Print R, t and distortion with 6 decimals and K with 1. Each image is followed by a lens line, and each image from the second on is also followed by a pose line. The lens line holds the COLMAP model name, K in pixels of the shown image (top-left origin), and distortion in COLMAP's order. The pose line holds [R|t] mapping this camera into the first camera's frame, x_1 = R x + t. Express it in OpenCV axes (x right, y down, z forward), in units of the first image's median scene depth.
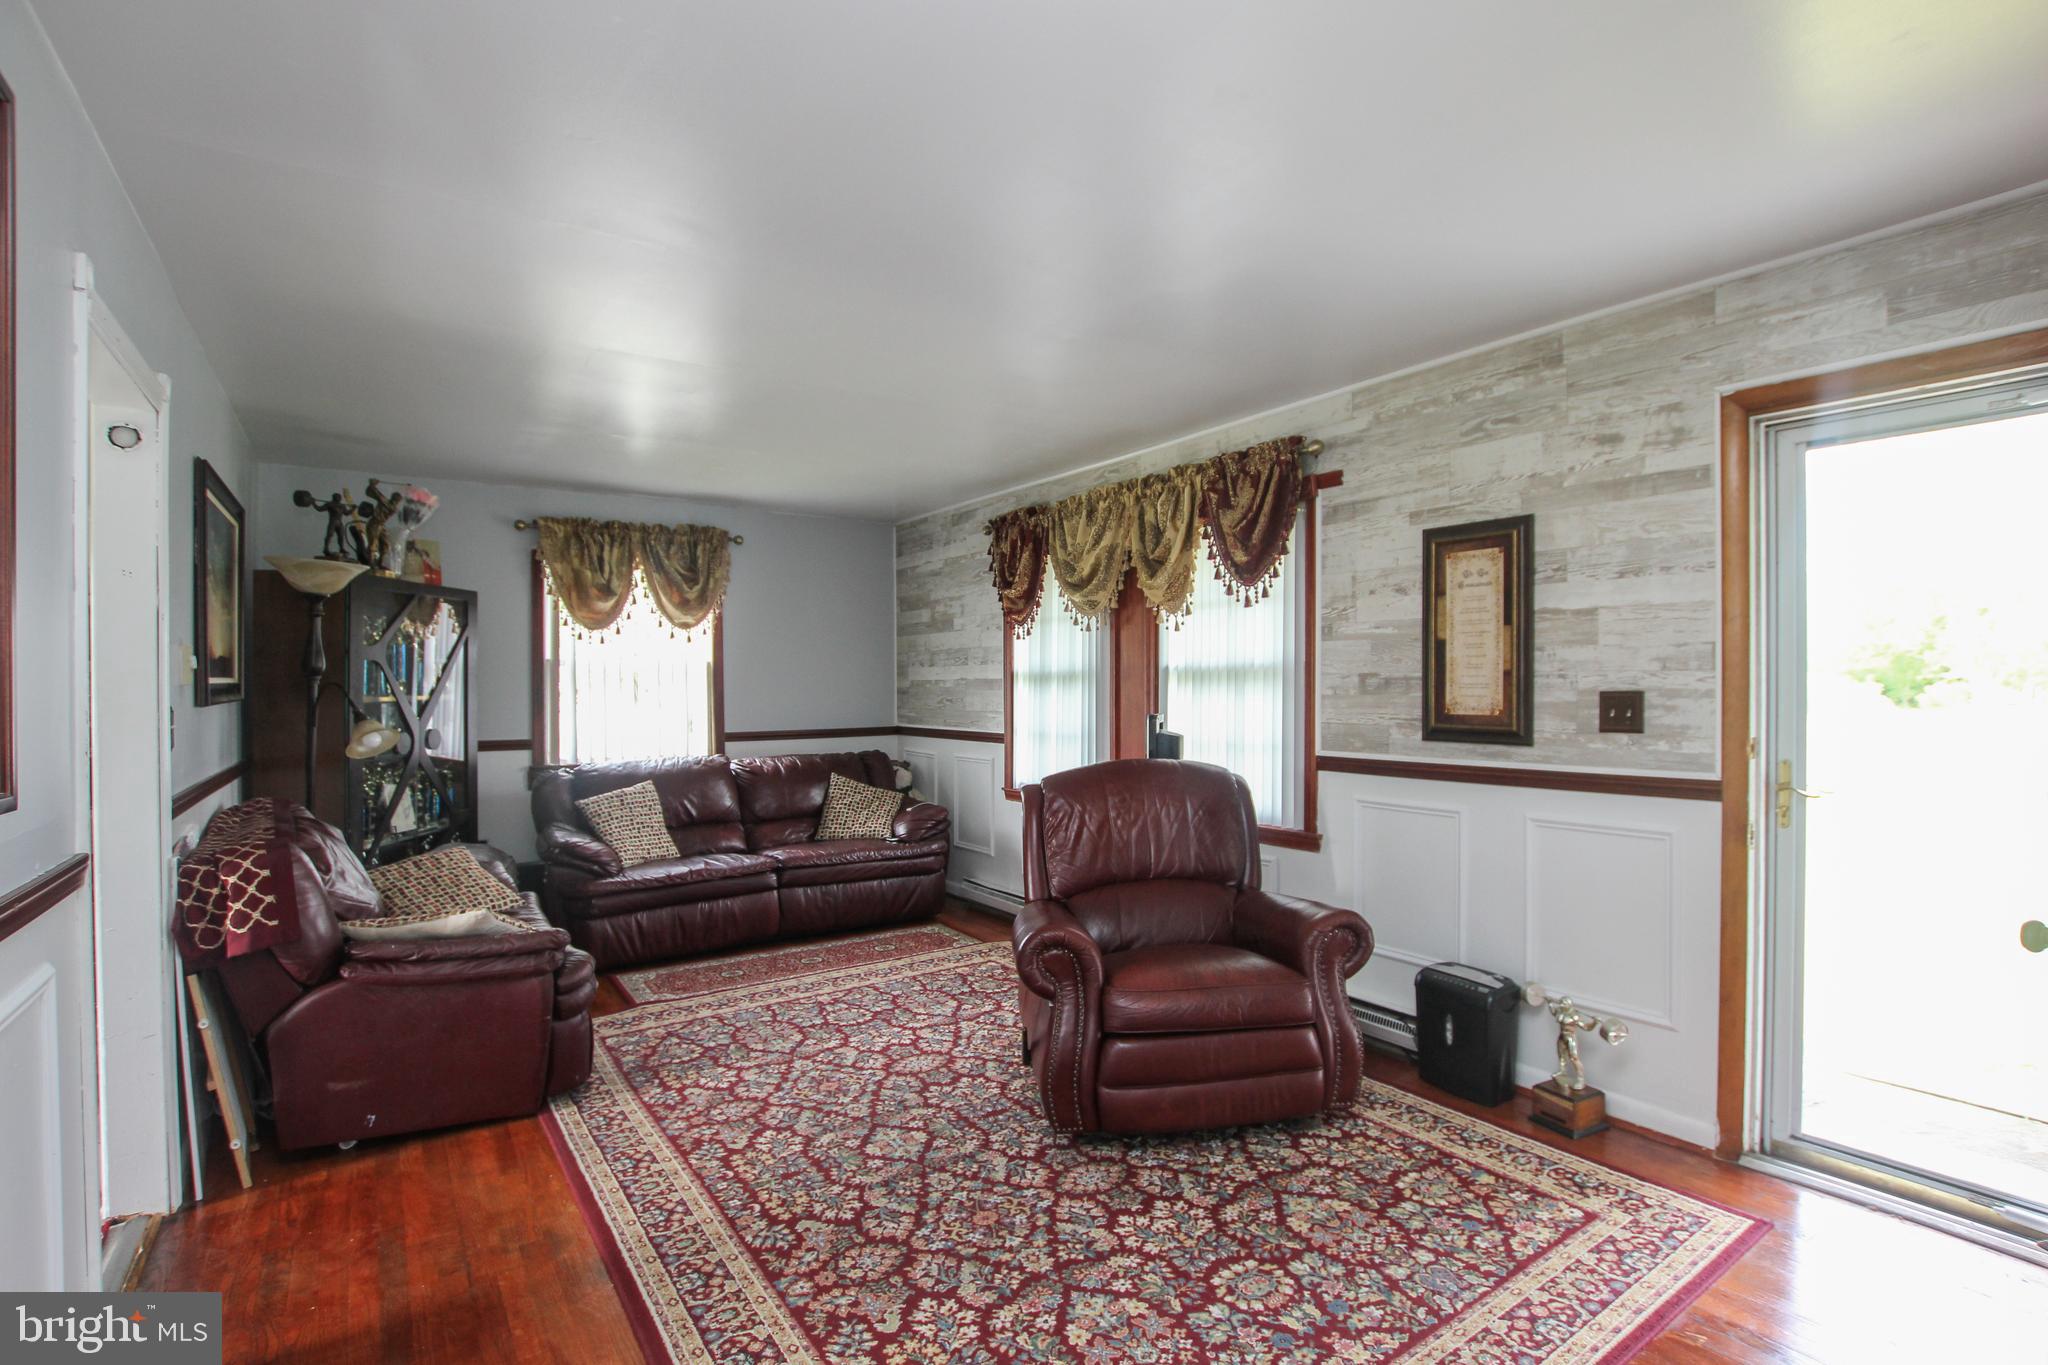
lens RADIAL K [[970.1, 0, 1038.9], [0, 970.1, 689.6], [0, 0, 1]] dist [-0.030296, 0.000142]
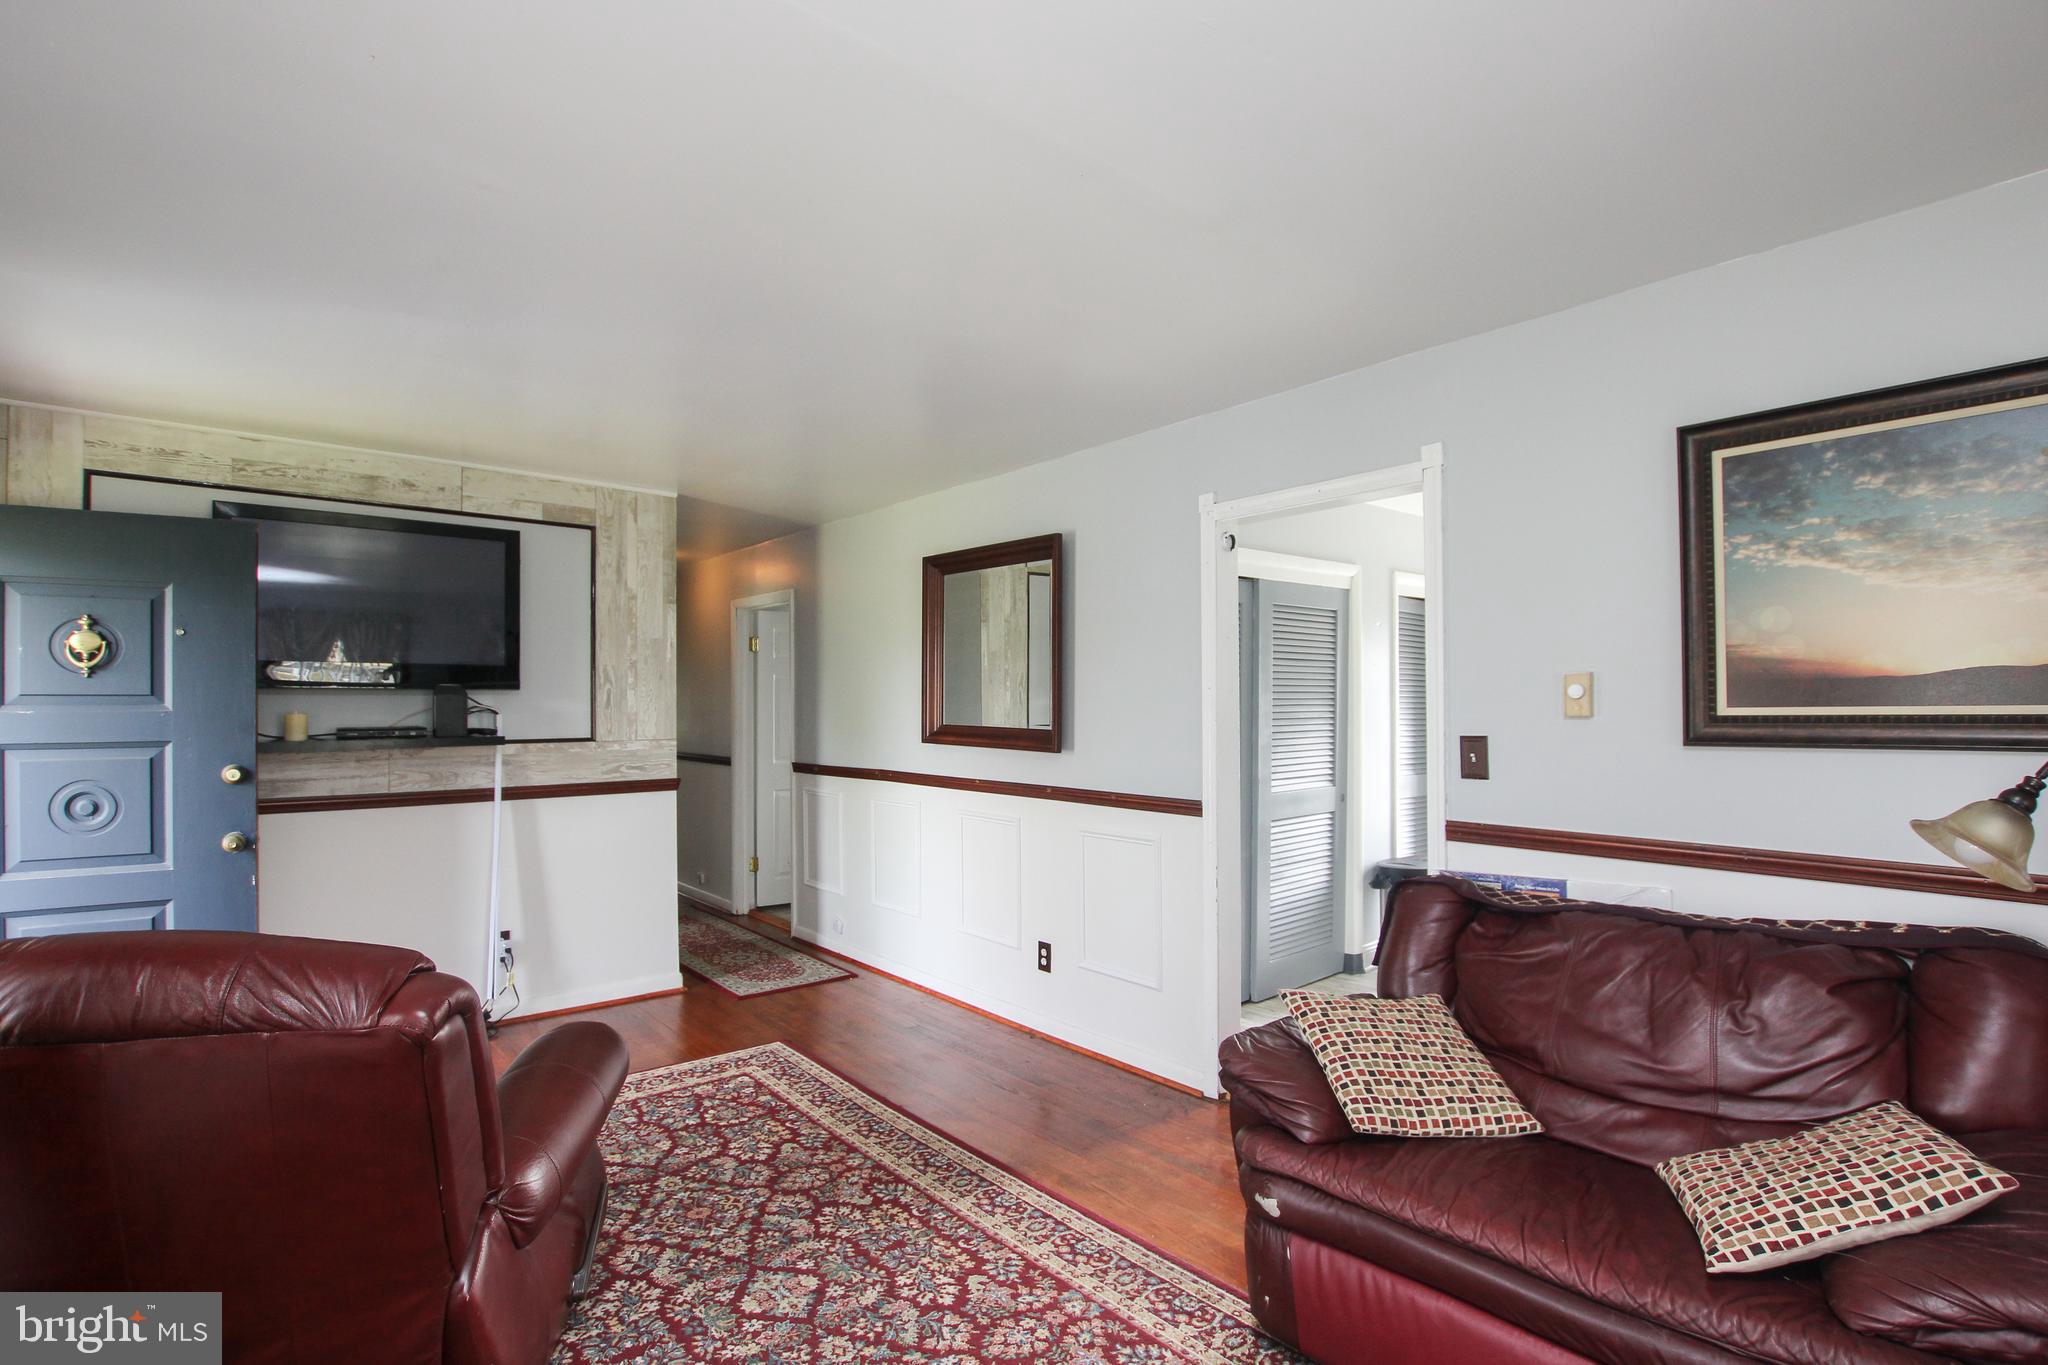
lens RADIAL K [[962.8, 0, 1034.6], [0, 962.8, 686.2], [0, 0, 1]] dist [-0.037249, 0.008898]
pose [[-0.995018, 0.006033, -0.099508, -0.286567], [0.007454, 0.999875, -0.013911, -0.025388], [0.099411, -0.014583, -0.994940, 1.836029]]
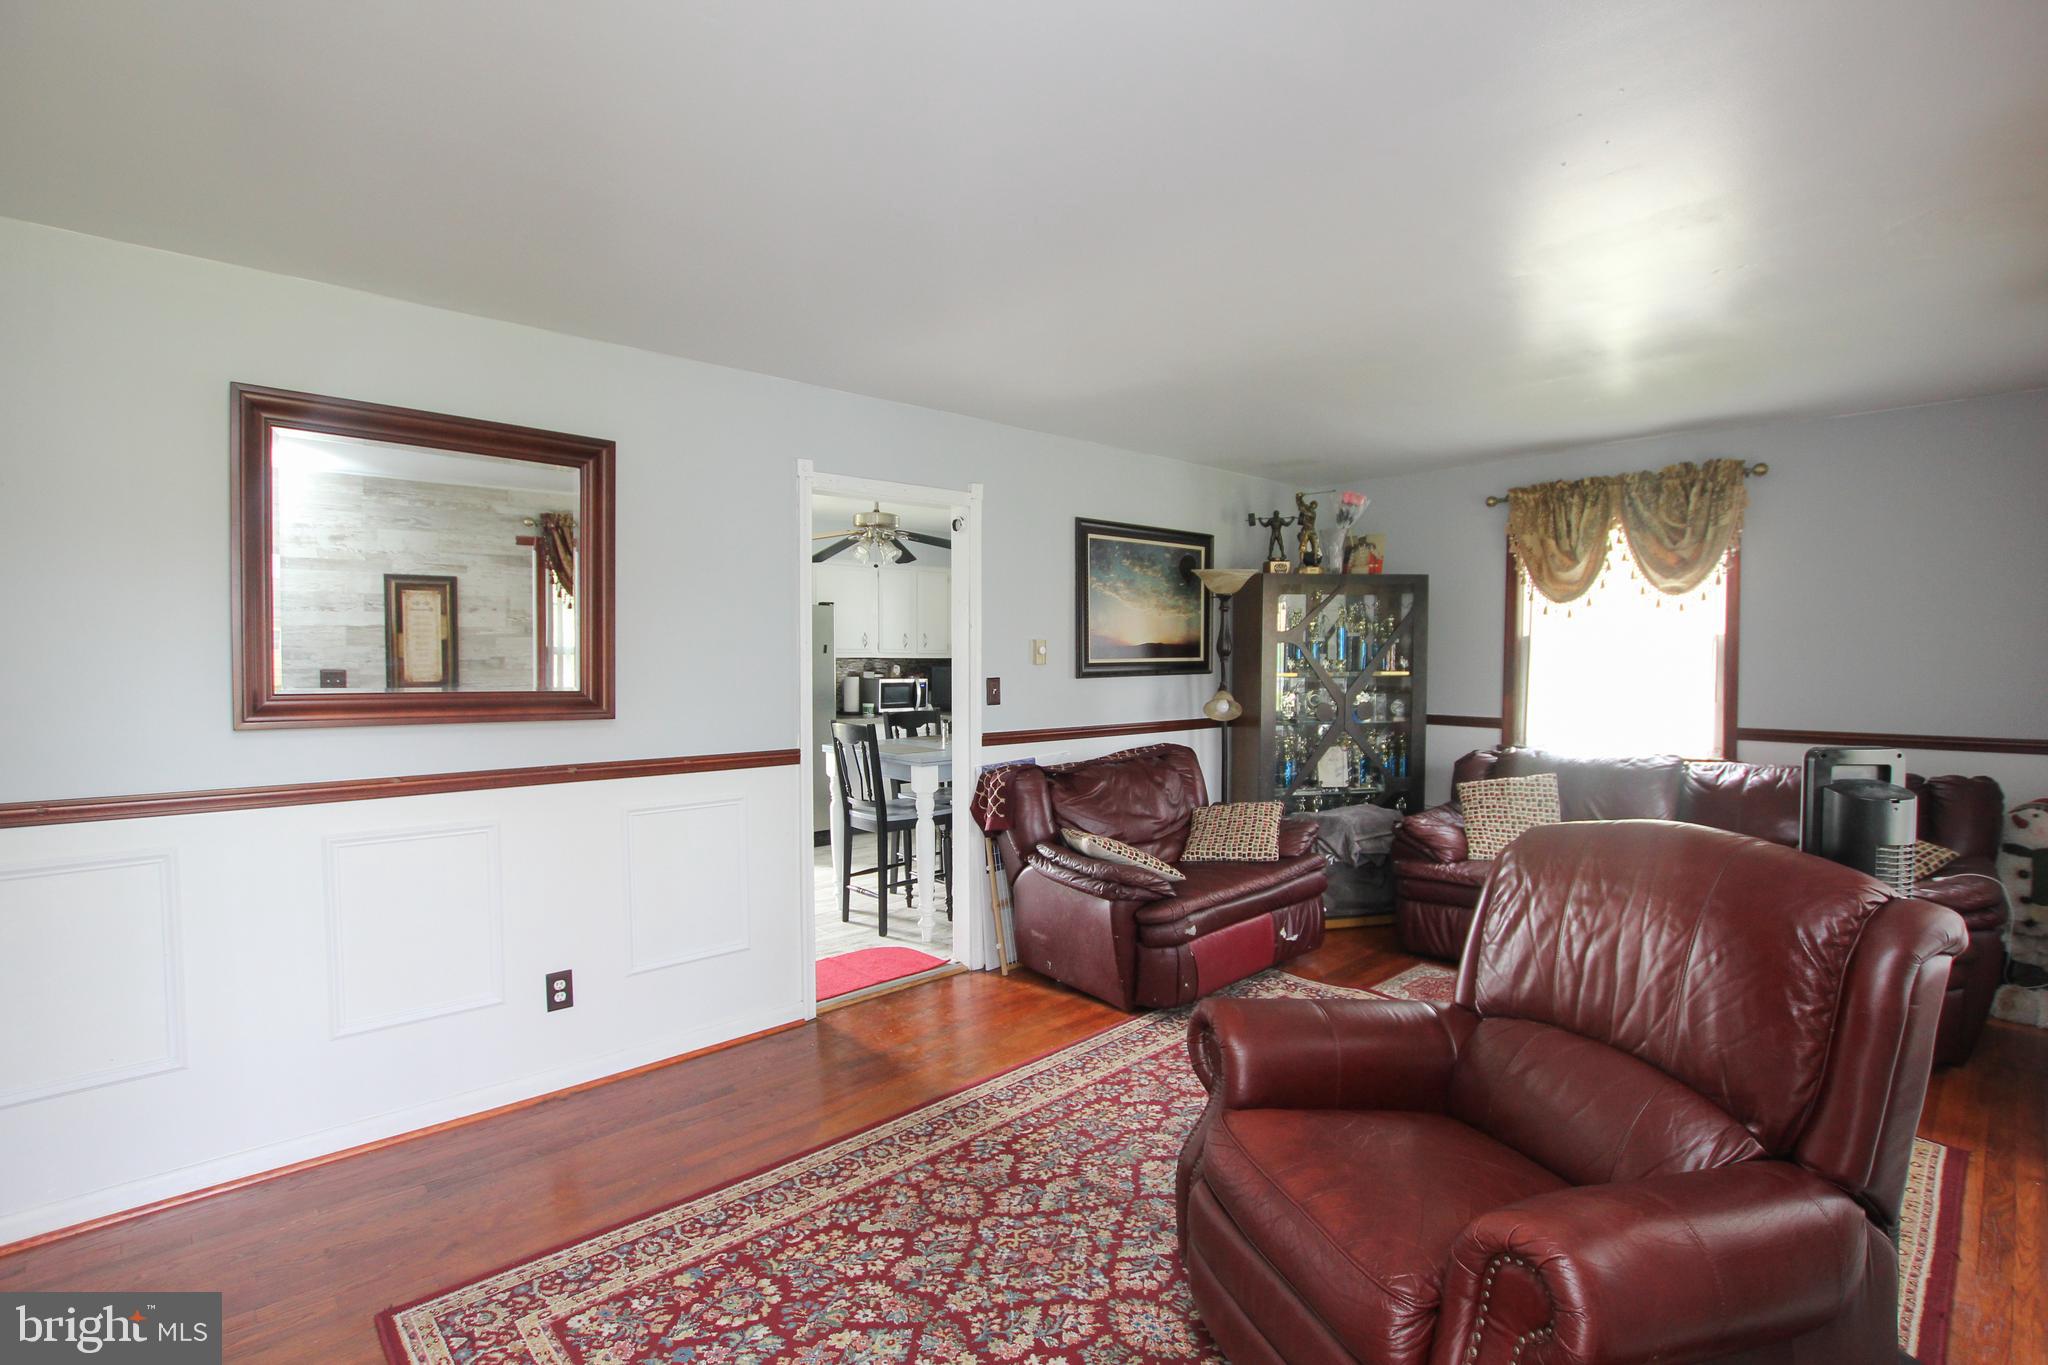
lens RADIAL K [[962.8, 0, 1034.6], [0, 962.8, 686.2], [0, 0, 1]] dist [-0.037249, 0.008898]
pose [[0.138941, 0.037284, -0.989599, 0.721034], [-0.003894, 0.999304, 0.037103, -0.028606], [0.990293, -0.001302, 0.138989, 0.753005]]
